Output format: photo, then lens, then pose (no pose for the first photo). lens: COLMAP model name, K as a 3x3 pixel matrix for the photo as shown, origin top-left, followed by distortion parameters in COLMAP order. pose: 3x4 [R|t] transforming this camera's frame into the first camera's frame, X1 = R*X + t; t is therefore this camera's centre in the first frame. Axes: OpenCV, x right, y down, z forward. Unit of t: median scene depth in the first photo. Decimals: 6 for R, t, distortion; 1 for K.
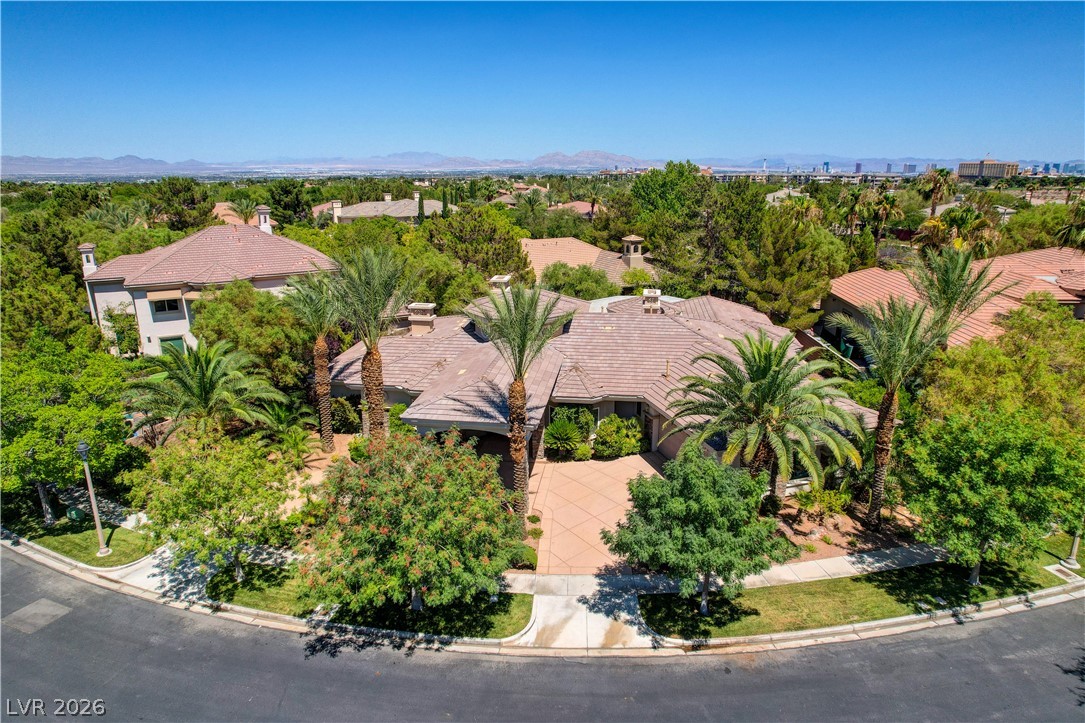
lens RADIAL K [[685.4, 0, 546.4], [0, 685.4, 362.3], [0, 0, 1]] dist [-0.042588, 0.022017]
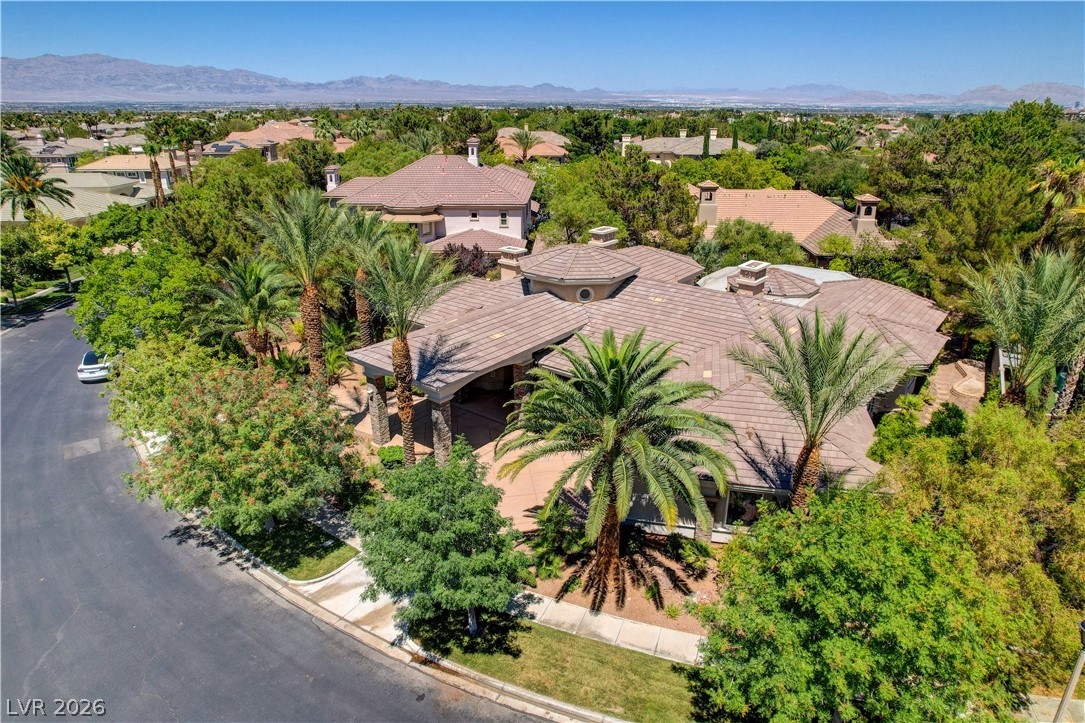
lens RADIAL K [[685.4, 0, 548.0], [0, 685.4, 366.9], [0, 0, 1]] dist [-0.042588, 0.022017]
pose [[0.861827, 0.193950, -0.468655, 0.461170], [-0.147756, 0.979928, 0.133823, -0.072824], [0.485203, -0.046085, 0.873186, 0.197194]]
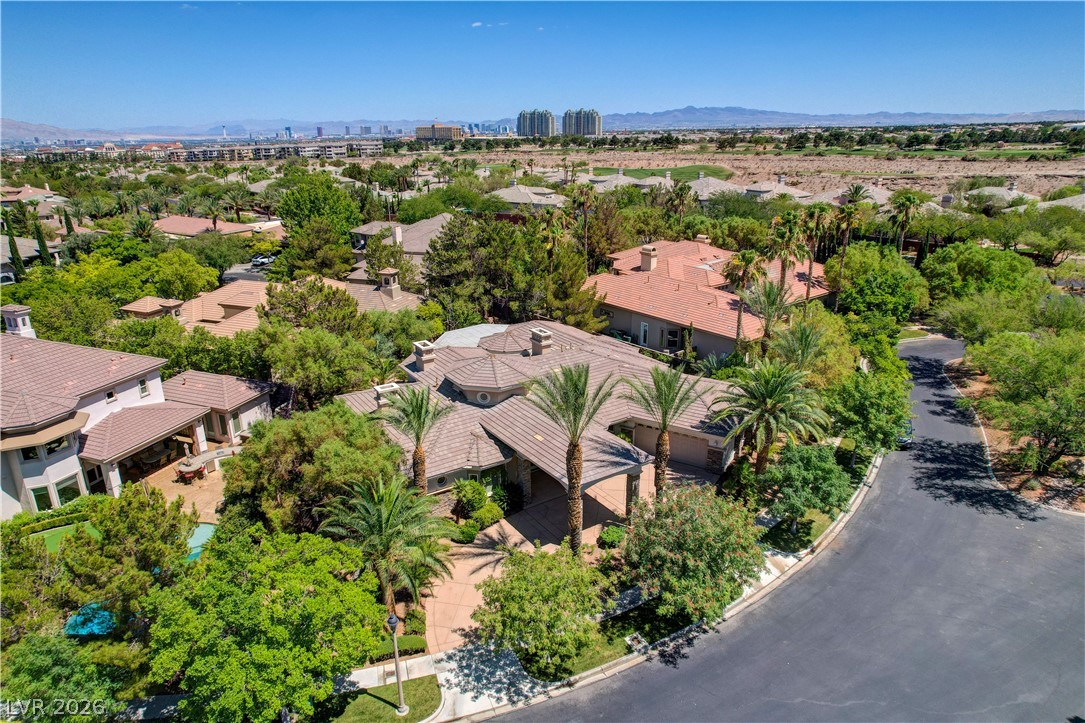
lens RADIAL K [[685.4, 0, 544.8], [0, 685.4, 358.7], [0, 0, 1]] dist [-0.042588, 0.022017]
pose [[0.752443, -0.221260, 0.620382, -0.822428], [0.195356, 0.974475, 0.110607, -0.250585], [-0.629020, 0.037970, 0.776461, 0.039971]]
